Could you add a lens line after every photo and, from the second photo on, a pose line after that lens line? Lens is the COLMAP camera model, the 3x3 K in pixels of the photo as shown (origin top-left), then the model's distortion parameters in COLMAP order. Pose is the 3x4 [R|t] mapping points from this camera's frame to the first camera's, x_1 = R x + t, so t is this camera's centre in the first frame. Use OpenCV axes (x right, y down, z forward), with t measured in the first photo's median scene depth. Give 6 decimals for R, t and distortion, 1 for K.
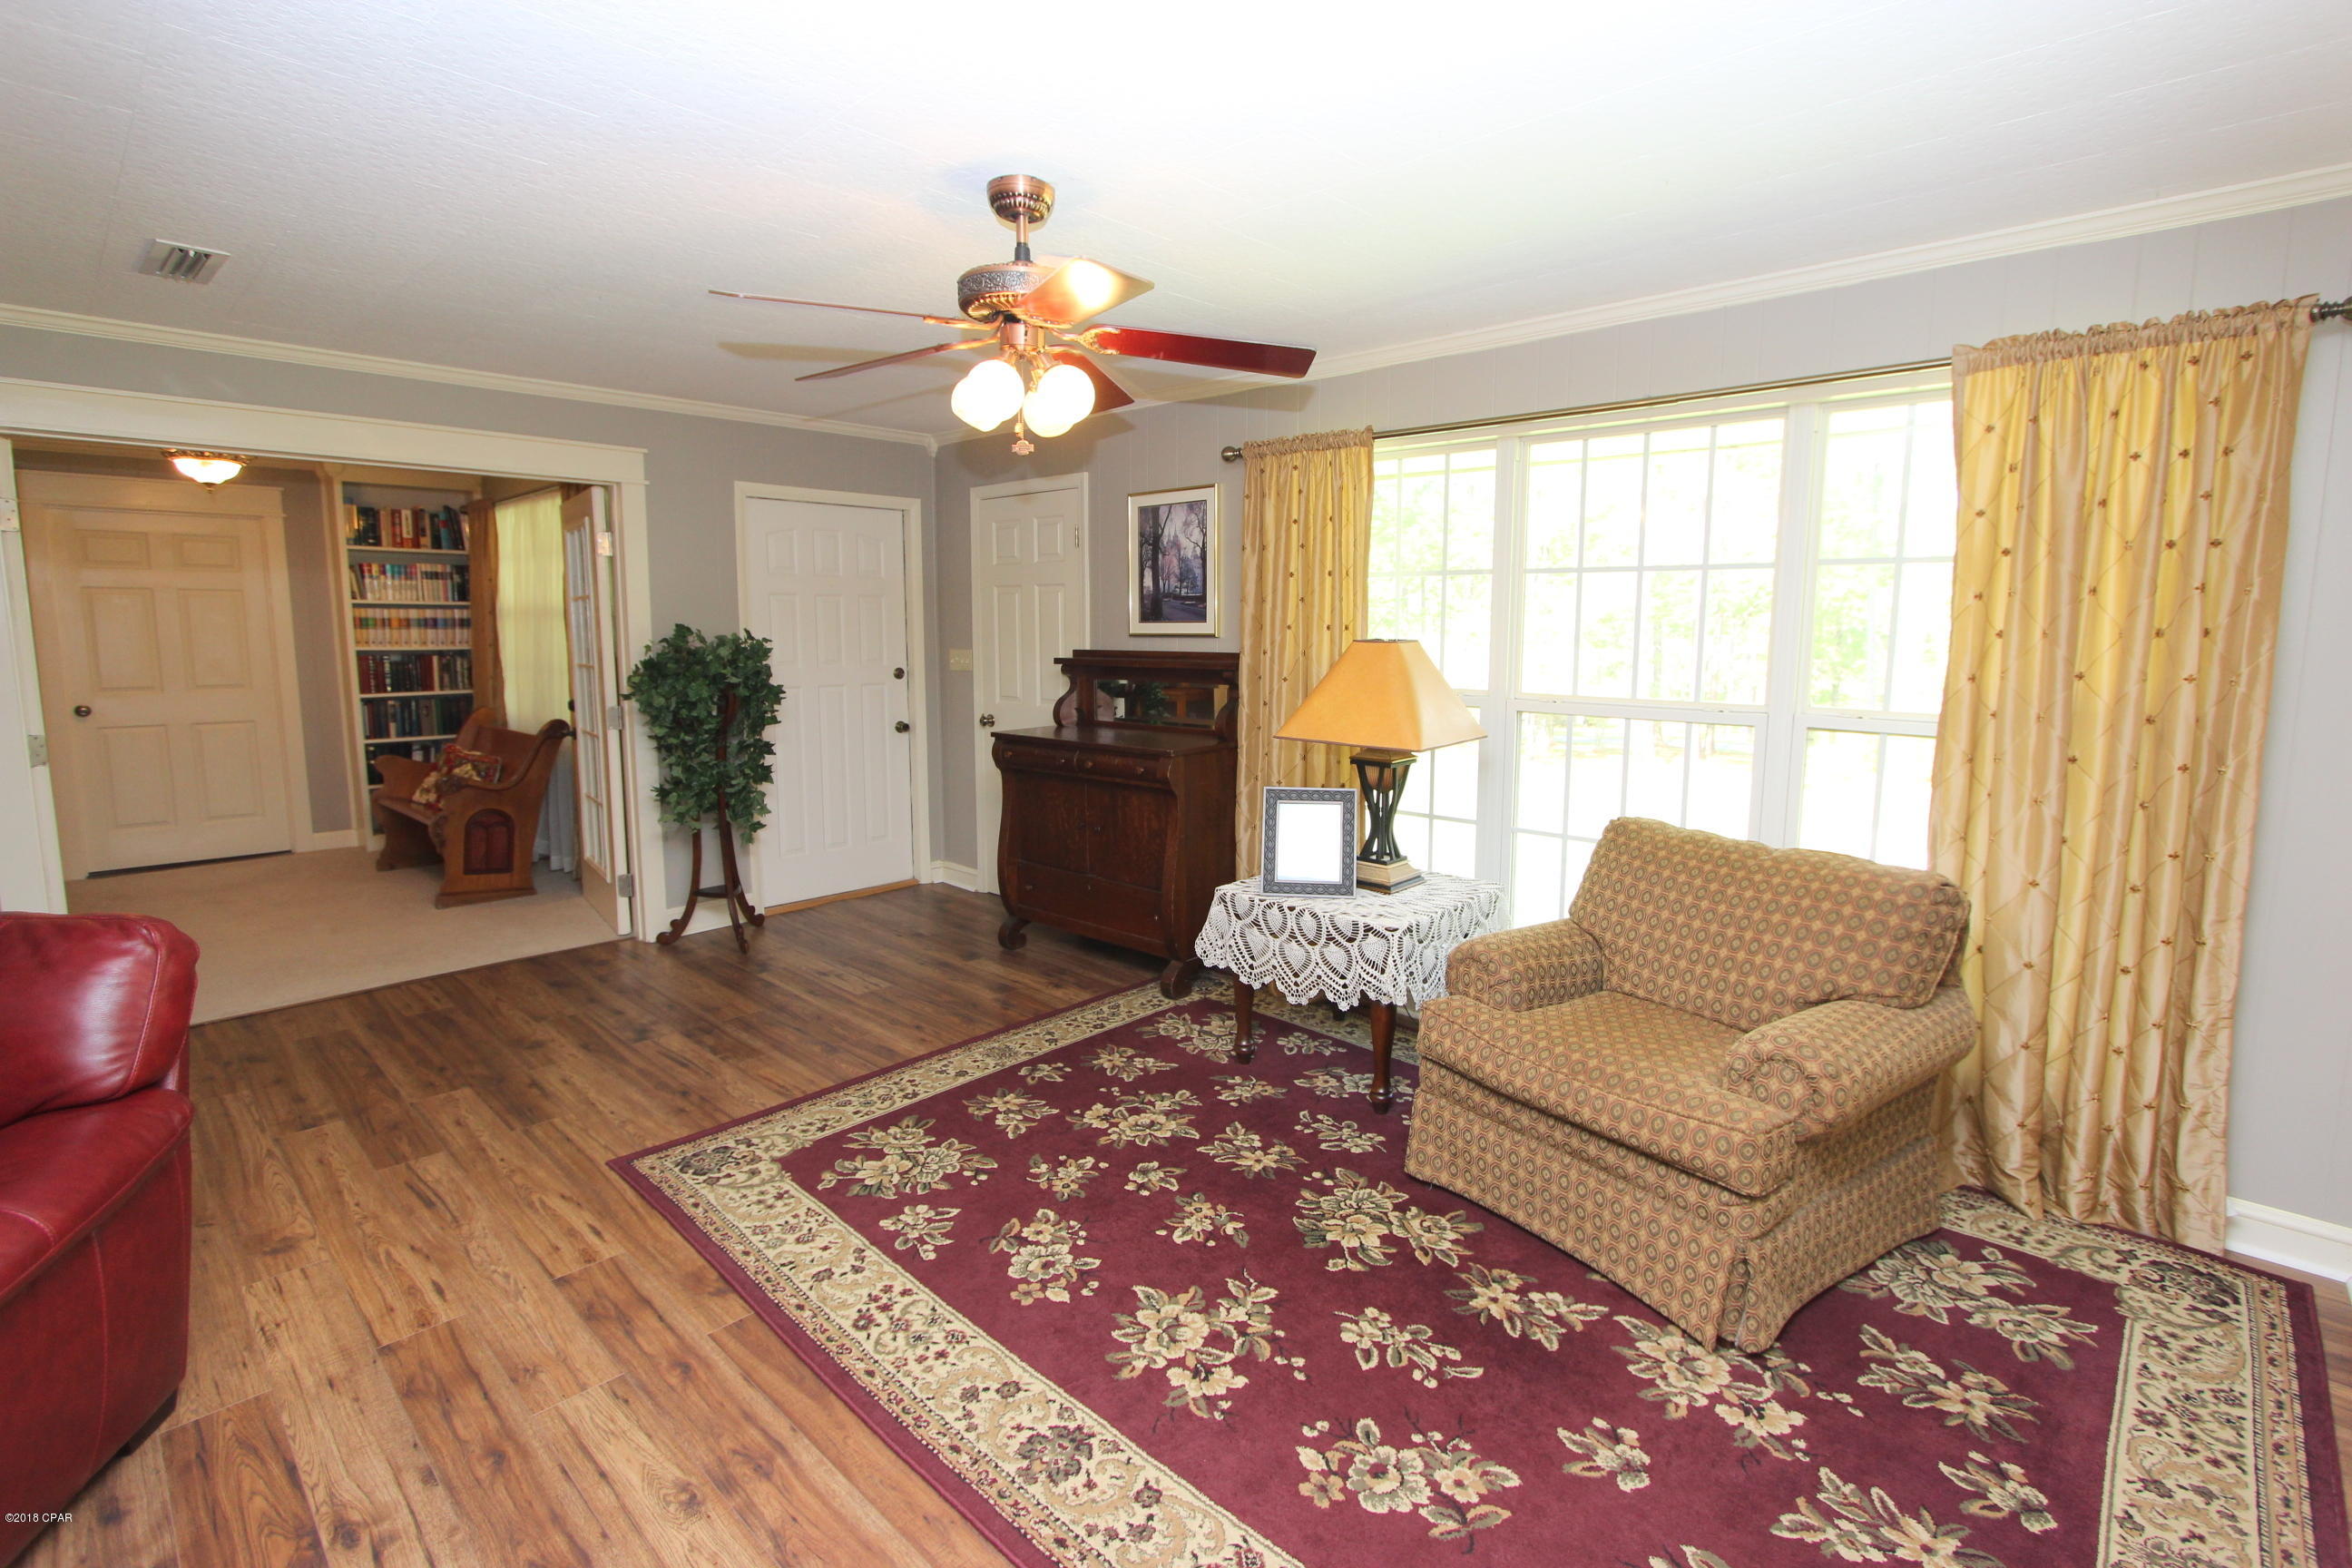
lens RADIAL K [[1093.4, 0, 1197.1], [0, 1093.4, 753.7], [0, 0, 1]] dist [-0.015910, 0.001349]
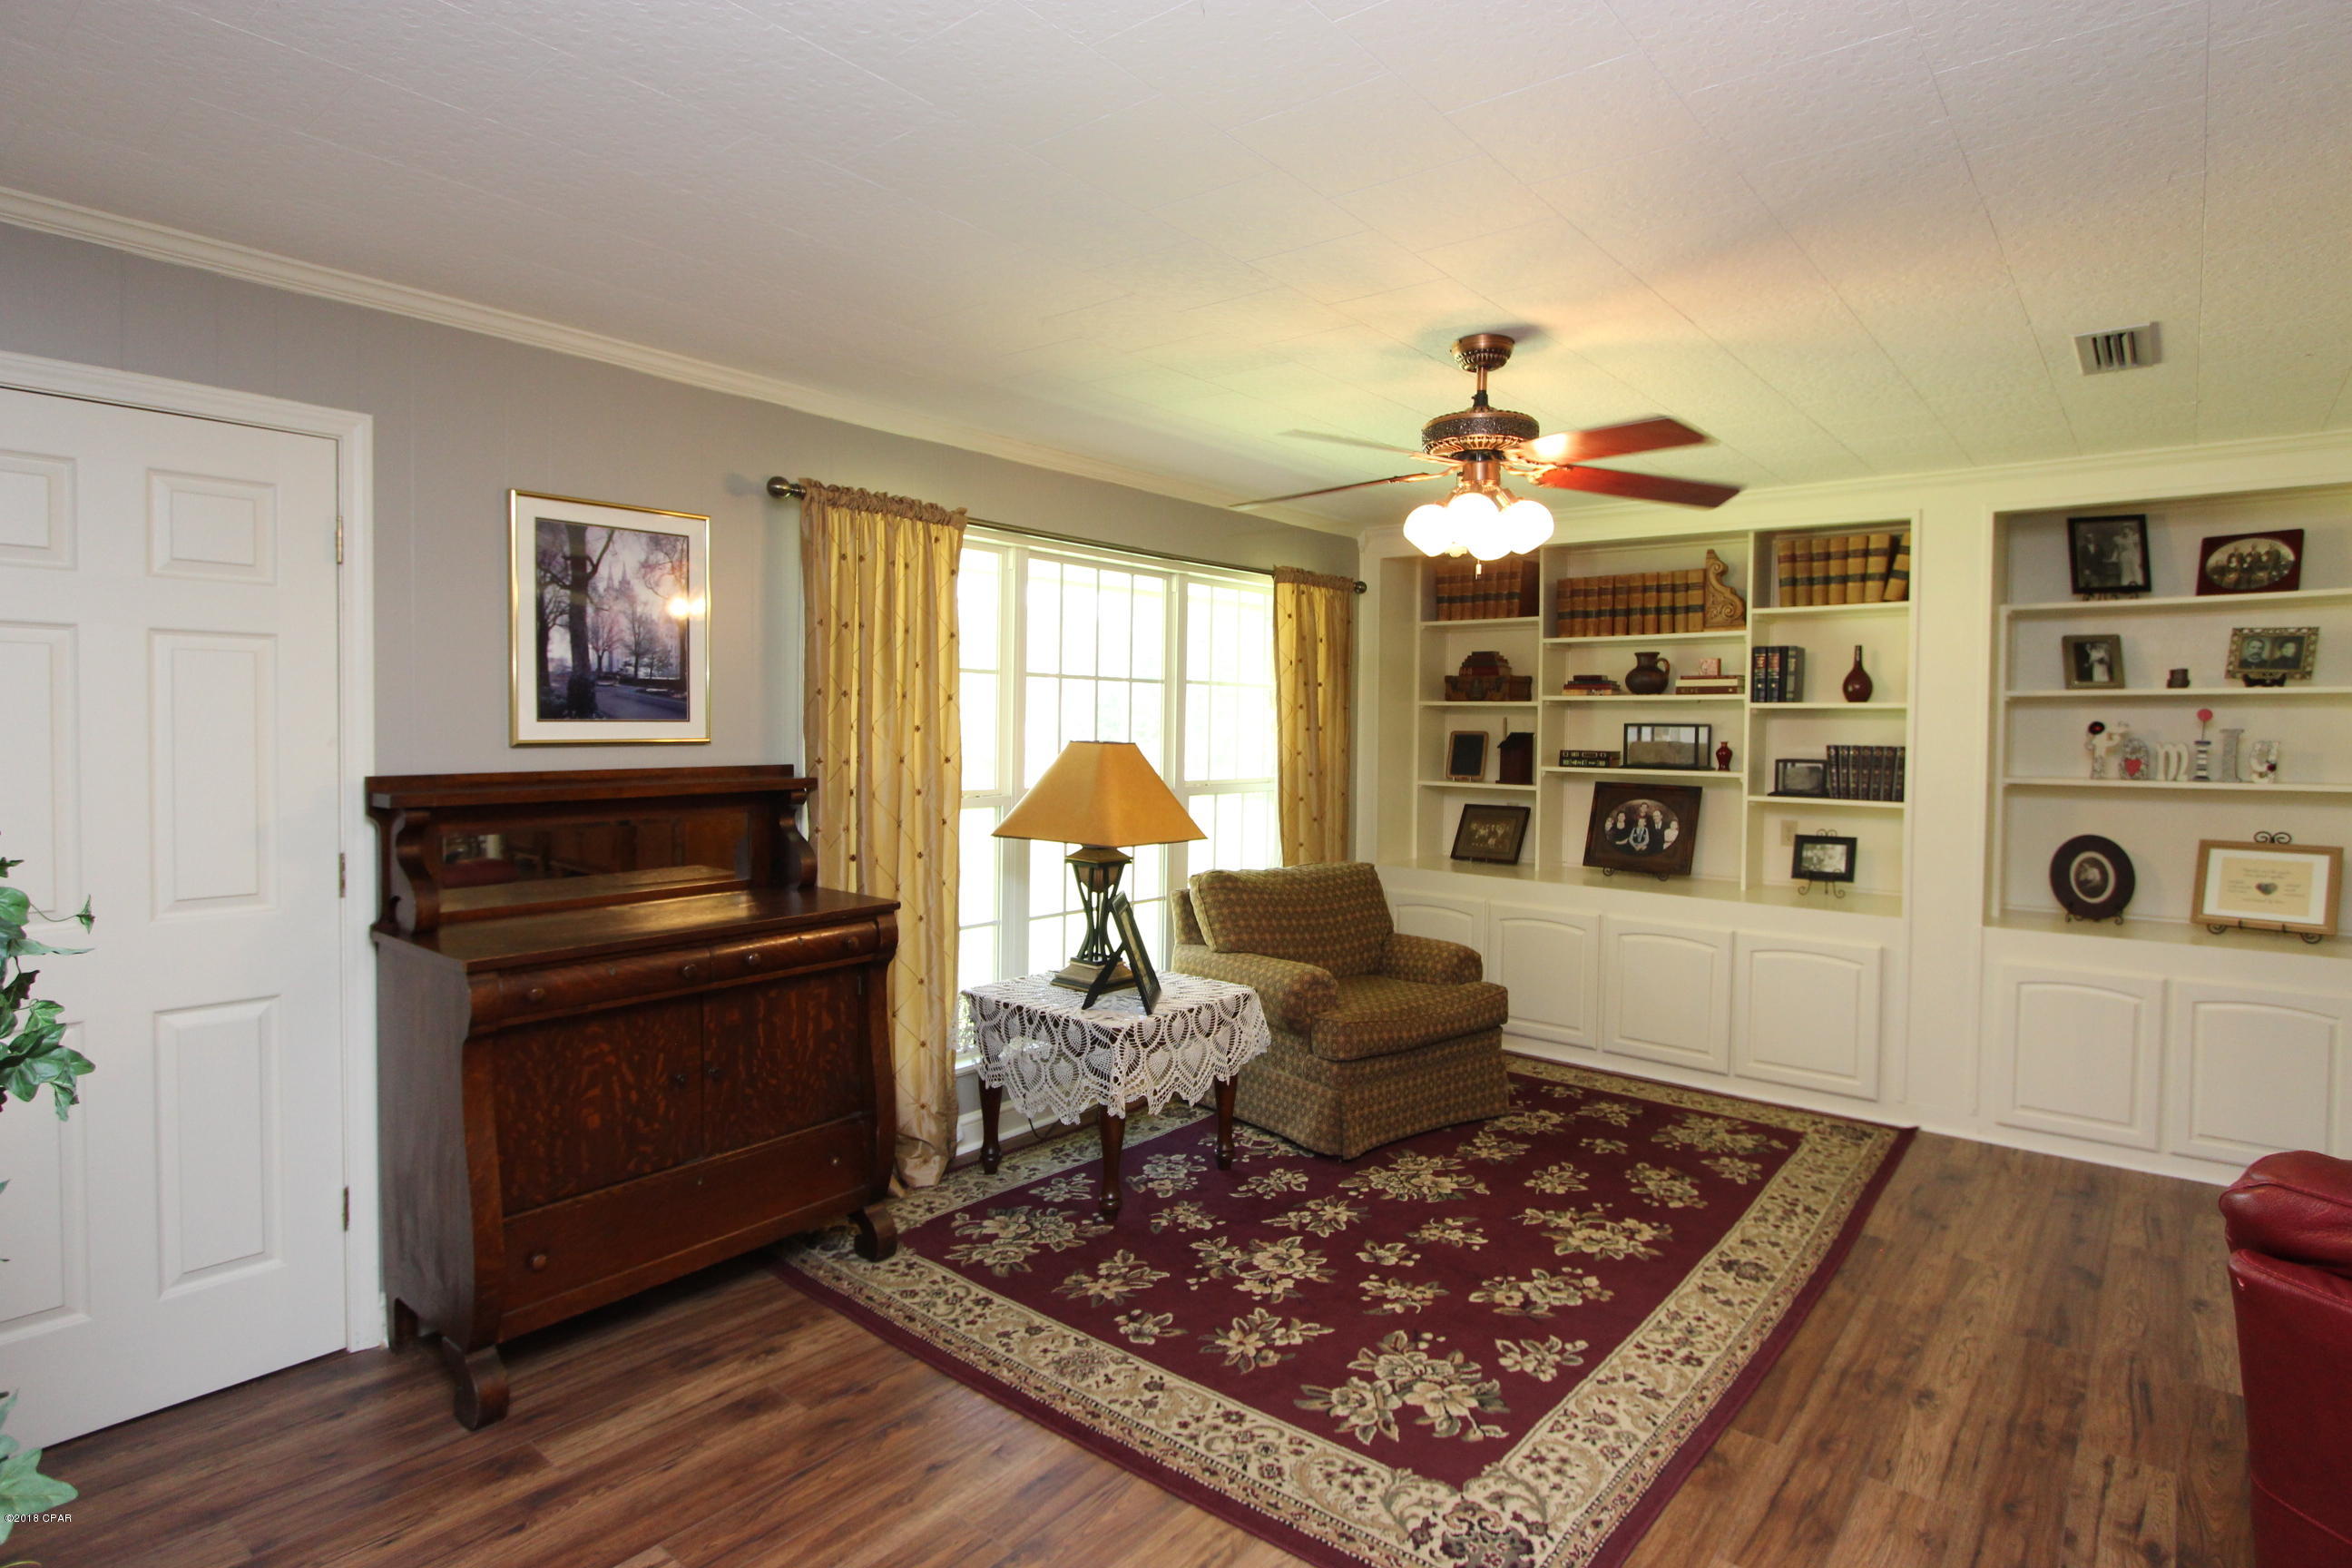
lens RADIAL K [[1234.4, 0, 1191.0], [0, 1234.4, 755.0], [0, 0, 1]] dist [-0.016273, 0.001745]
pose [[-0.066467, -0.031606, 0.997288, -1.143305], [0.107705, 0.993431, 0.038662, -0.148540], [-0.991958, 0.109983, -0.062627, 1.156680]]
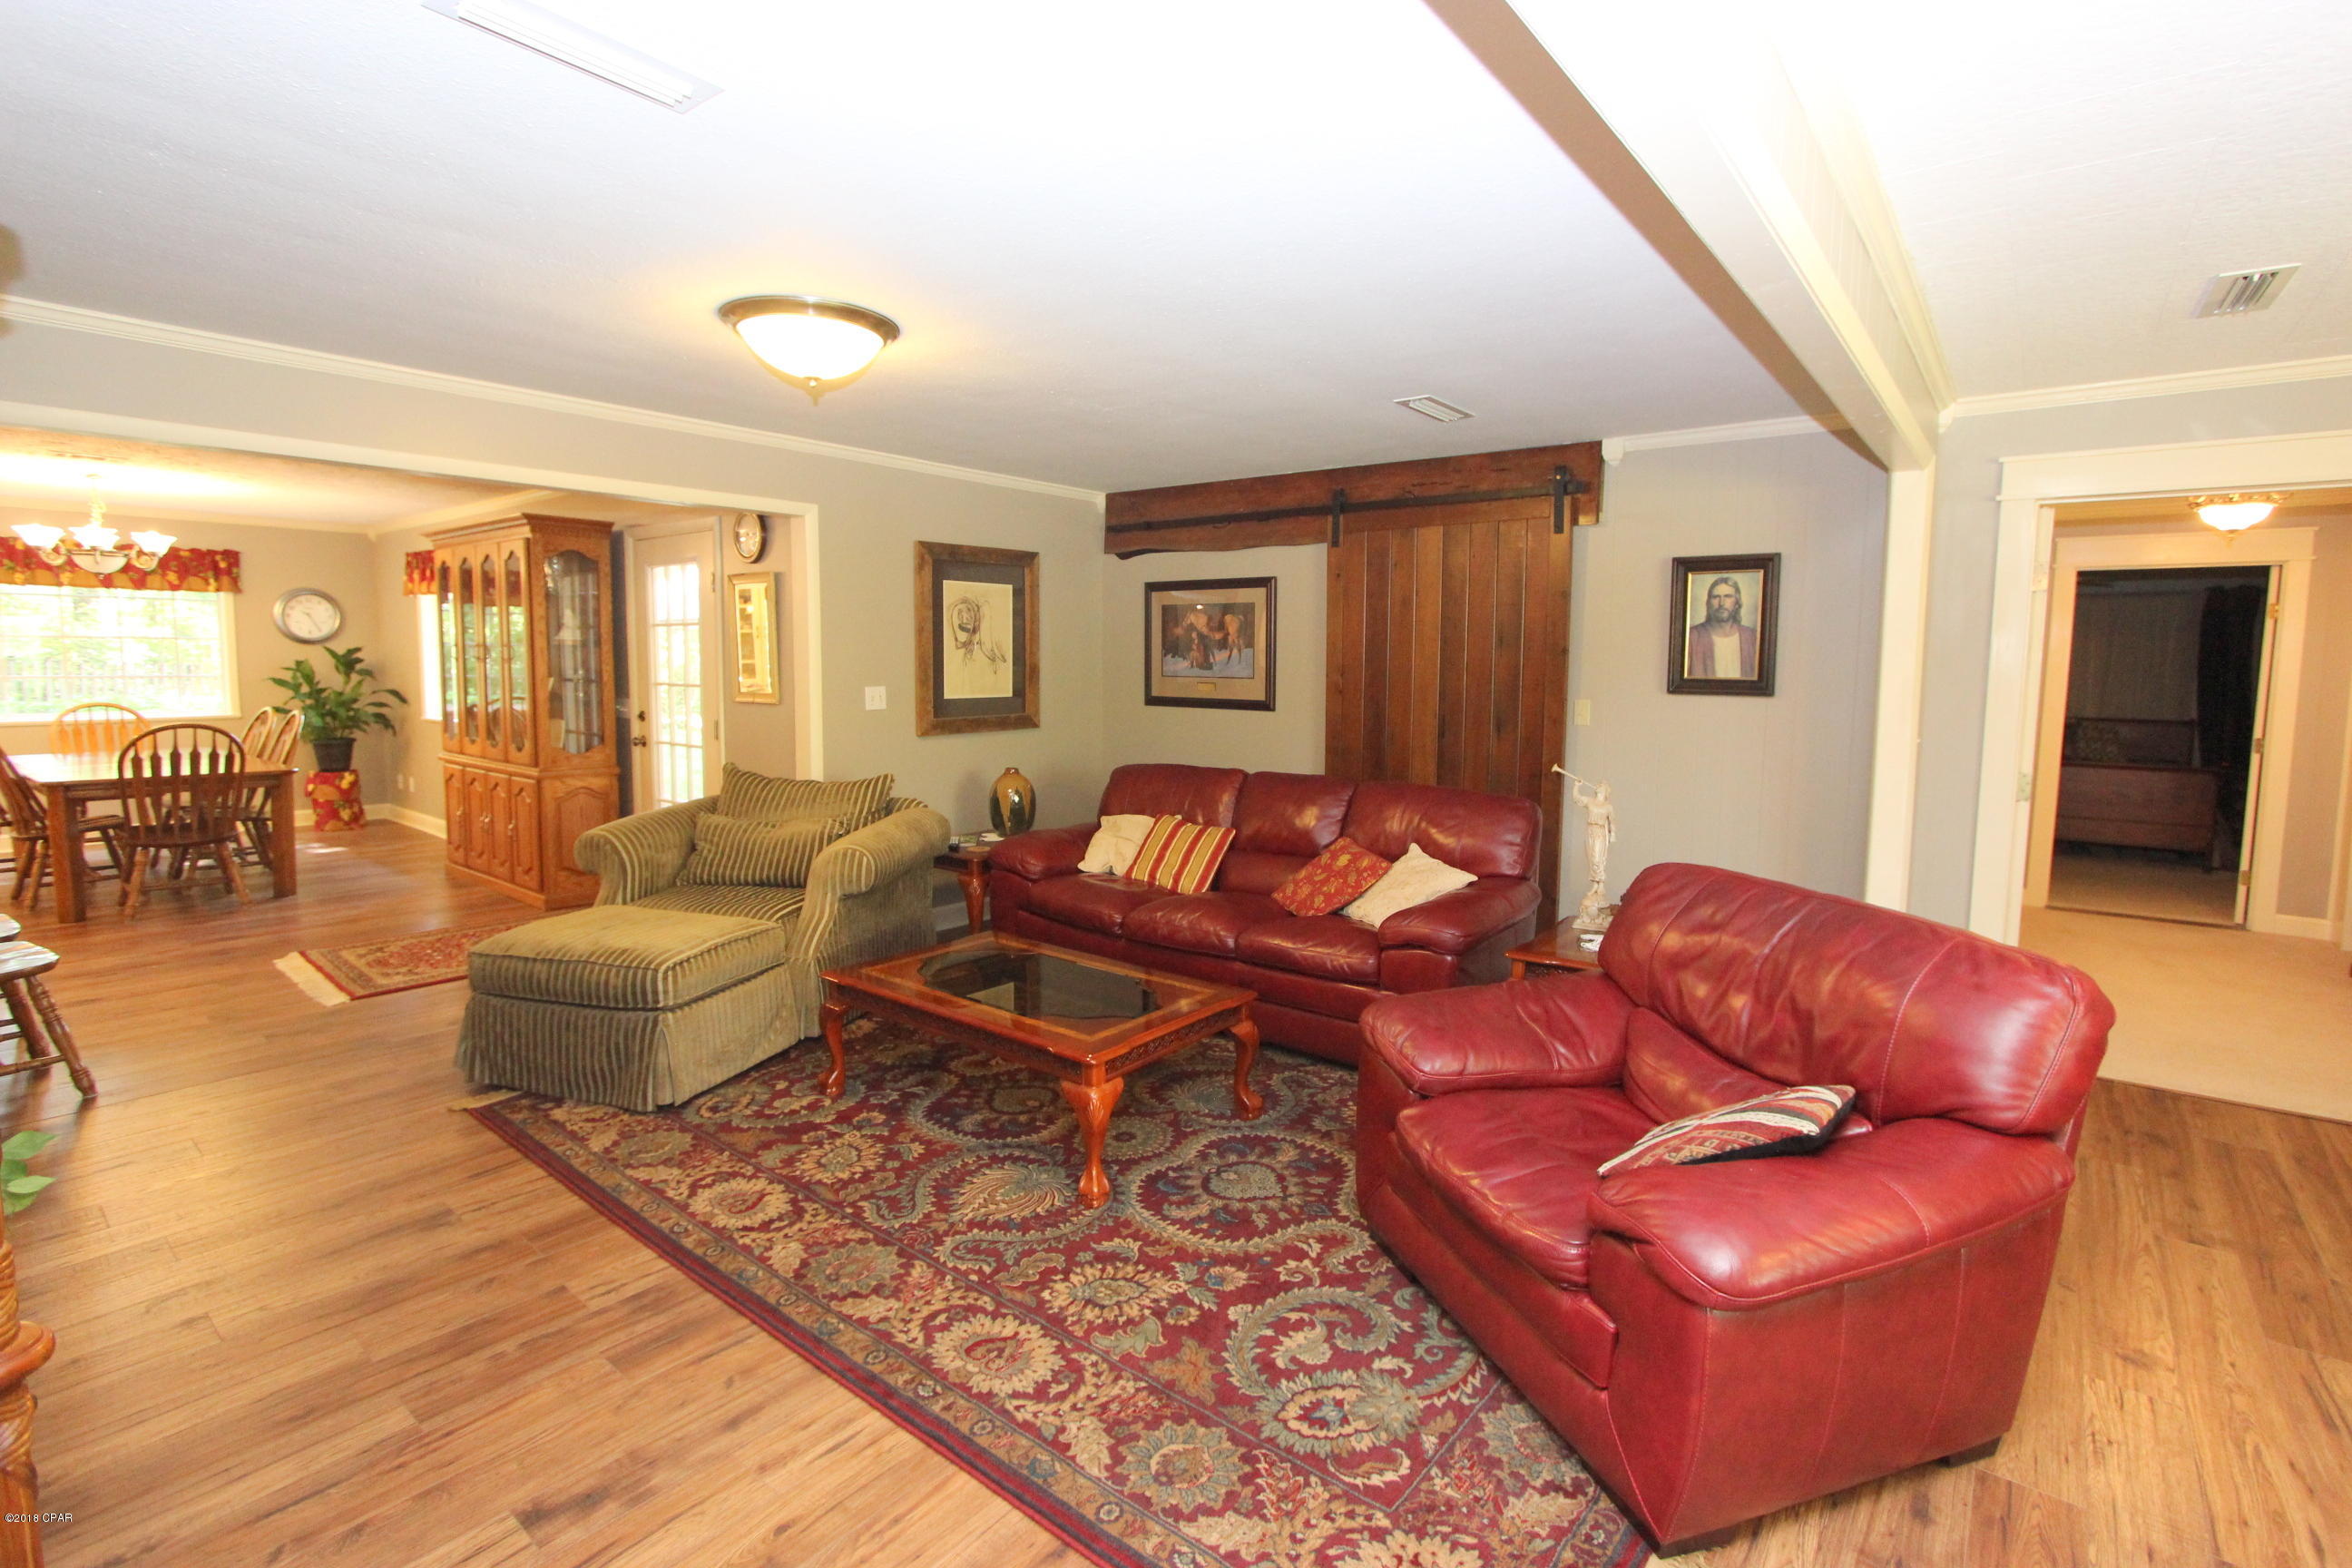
lens RADIAL K [[1077.3, 0, 1189.0], [0, 1077.3, 762.7], [0, 0, 1]] dist [-0.014870, 0.001261]
pose [[0.071384, 0.090205, -0.993362, -0.055286], [-0.131105, 0.988111, 0.080307, -0.003938], [0.988795, 0.124502, 0.082361, 0.066492]]
